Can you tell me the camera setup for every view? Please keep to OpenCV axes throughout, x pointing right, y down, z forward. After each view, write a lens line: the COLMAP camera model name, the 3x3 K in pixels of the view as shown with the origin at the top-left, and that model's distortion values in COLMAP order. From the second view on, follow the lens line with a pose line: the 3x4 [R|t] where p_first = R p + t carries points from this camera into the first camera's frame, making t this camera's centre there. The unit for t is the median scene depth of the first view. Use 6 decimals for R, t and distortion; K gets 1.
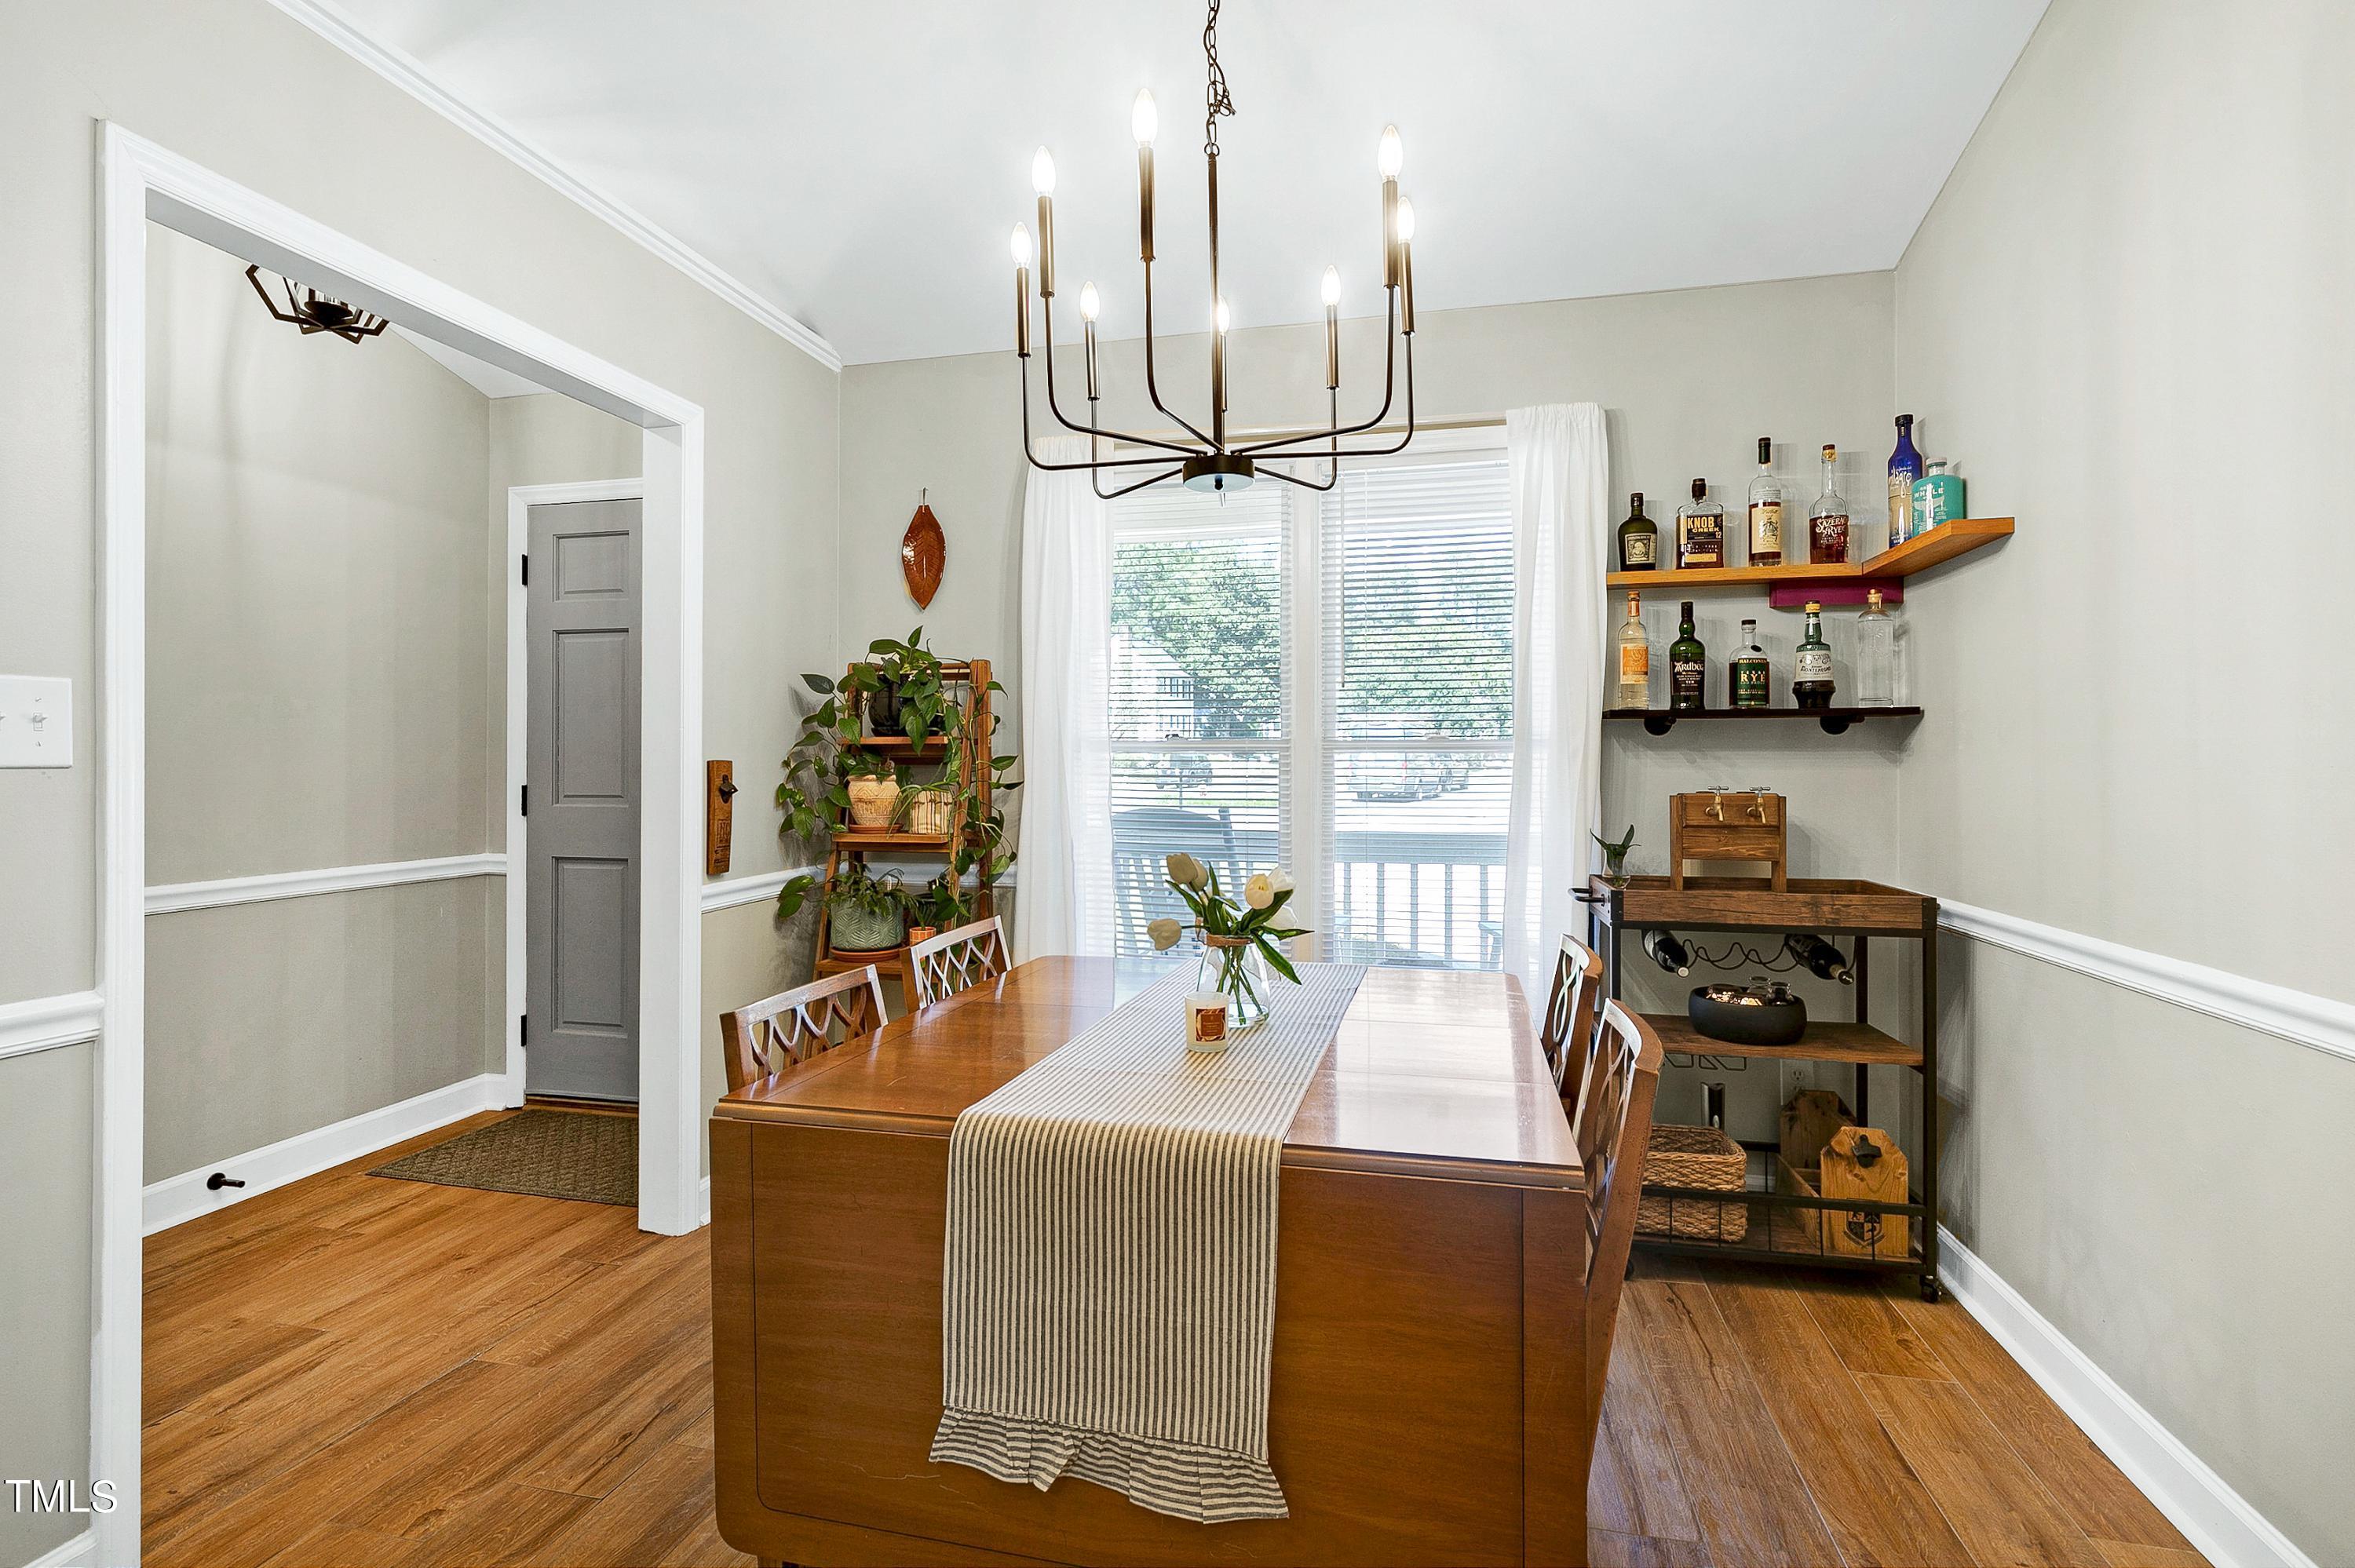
lens RADIAL K [[1141.5, 0, 1161.3], [0, 1141.5, 743.2], [0, 0, 1]] dist [0.000707, 0.000085]
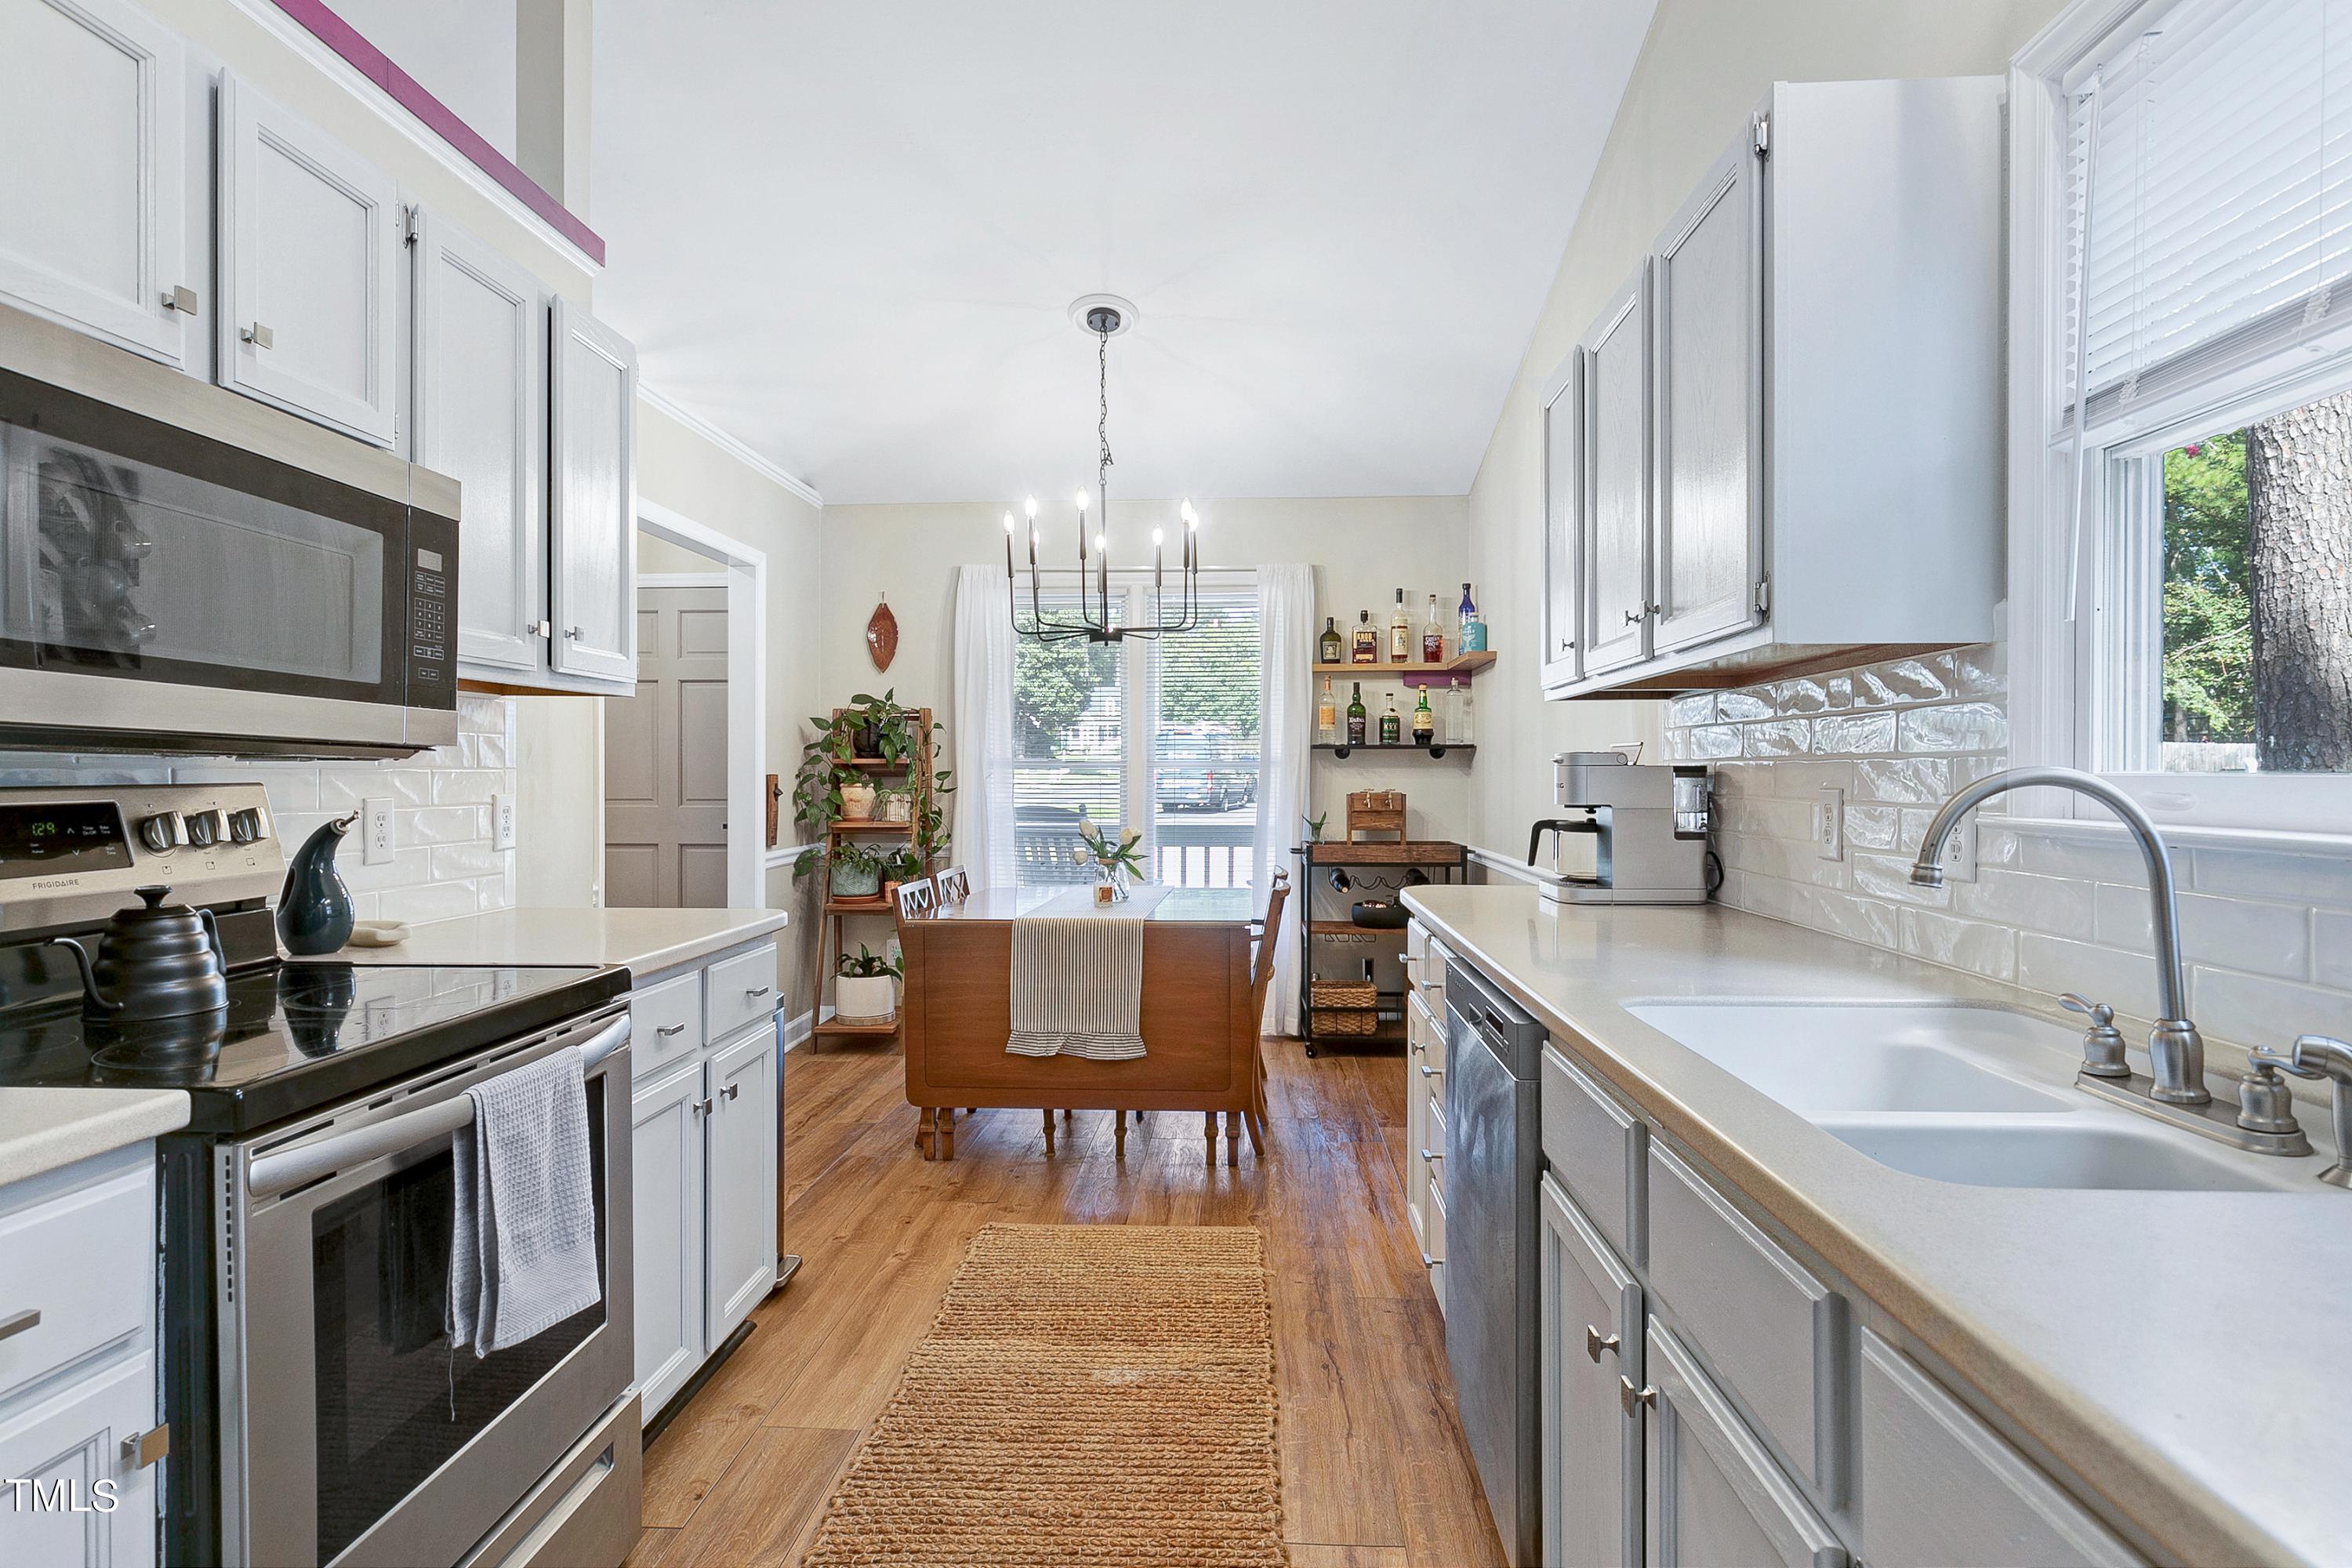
lens RADIAL K [[1246.0, 0, 1169.4], [0, 1246.0, 779.7], [0, 0, 1]] dist [-0.002411, -0.001078]
pose [[0.984628, -0.001894, 0.174653, -0.148330], [-0.002128, 0.999737, 0.022837, -0.018350], [-0.174650, -0.022858, 0.984365, -0.807828]]
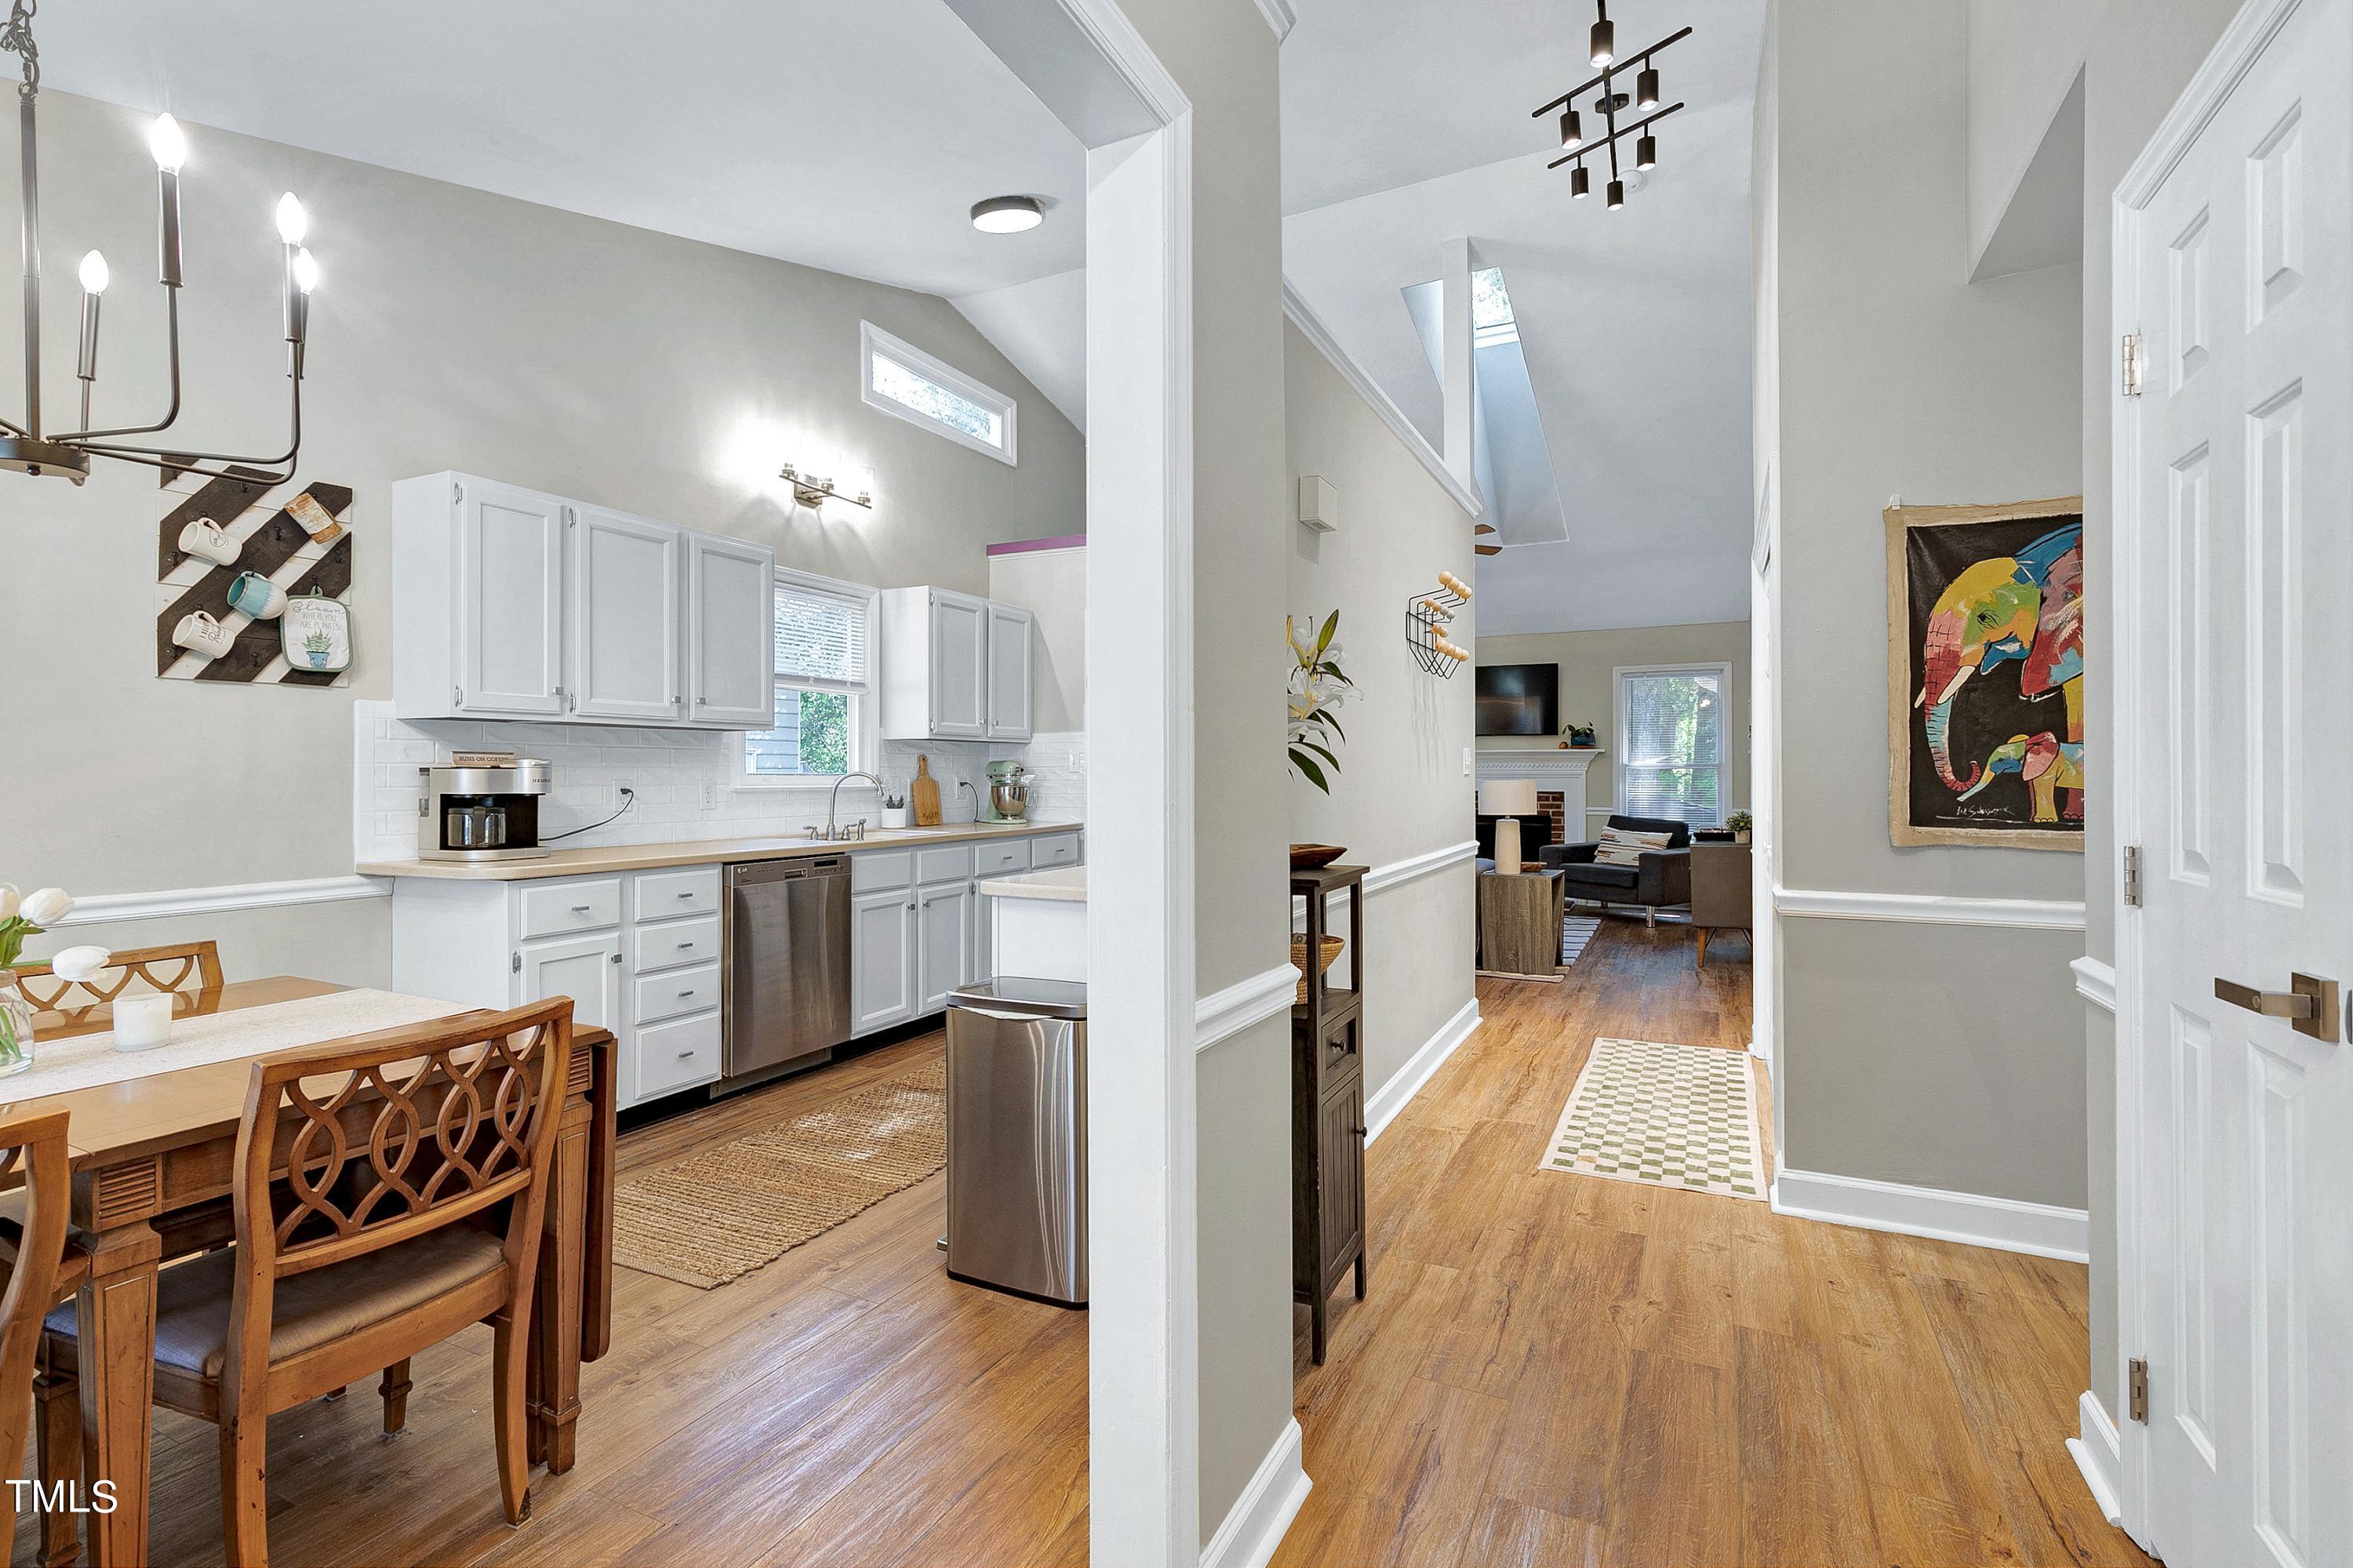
lens RADIAL K [[1074.0, 0, 1173.5], [0, 1074.0, 766.8], [0, 0, 1]] dist [0.002090, -0.000261]
pose [[-0.975022, 0.002488, 0.222095, -0.651401], [-0.003050, 0.999693, -0.024589, 0.017361], [-0.222088, -0.024652, -0.974715, 1.034656]]
